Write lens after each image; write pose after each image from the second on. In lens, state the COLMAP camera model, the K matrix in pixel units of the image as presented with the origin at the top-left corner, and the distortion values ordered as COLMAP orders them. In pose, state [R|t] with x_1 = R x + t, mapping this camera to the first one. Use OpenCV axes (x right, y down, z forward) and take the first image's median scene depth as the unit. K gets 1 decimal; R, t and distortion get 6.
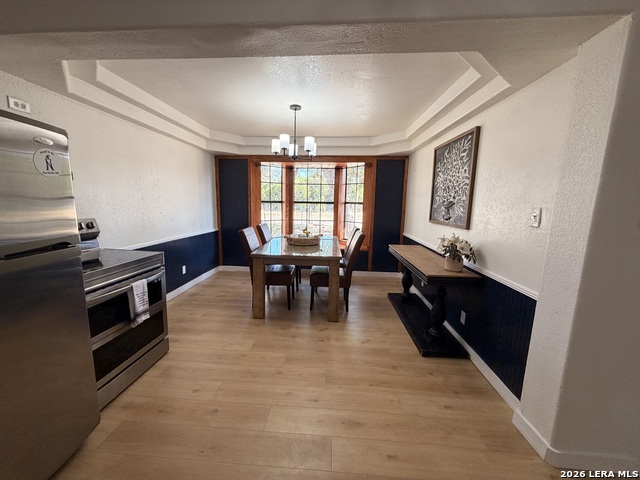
lens RADIAL K [[255.7, 0, 317.9], [0, 255.7, 239.6], [0, 0, 1]] dist [-0.001722, 0.000715]
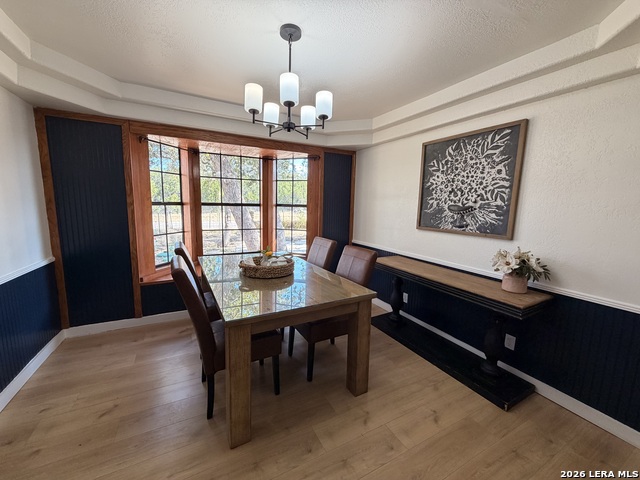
lens RADIAL K [[255.7, 0, 318.1], [0, 255.7, 239.7], [0, 0, 1]] dist [-0.001722, 0.000715]
pose [[0.852417, -0.070191, 0.518130, -0.216437], [0.068707, 0.997392, 0.022083, -0.055043], [-0.518329, 0.016775, 0.855017, 0.320609]]
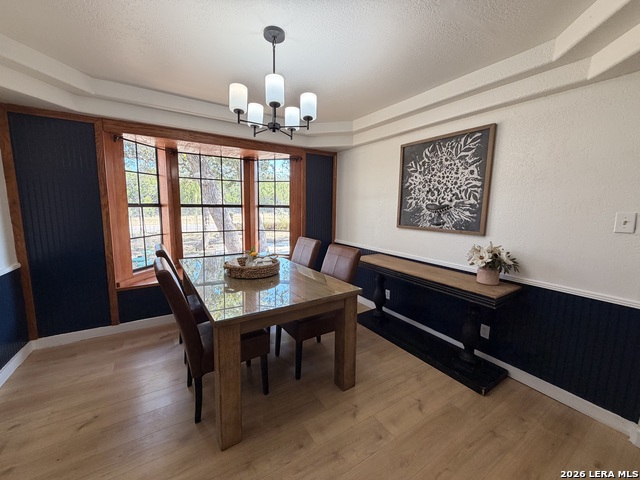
lens RADIAL K [[255.7, 0, 318.3], [0, 255.7, 239.7], [0, 0, 1]] dist [-0.001722, 0.000715]
pose [[0.808523, -0.082908, 0.582594, -0.227796], [0.086126, 0.996036, 0.022219, -0.051825], [-0.582127, 0.032212, 0.812459, 0.319447]]
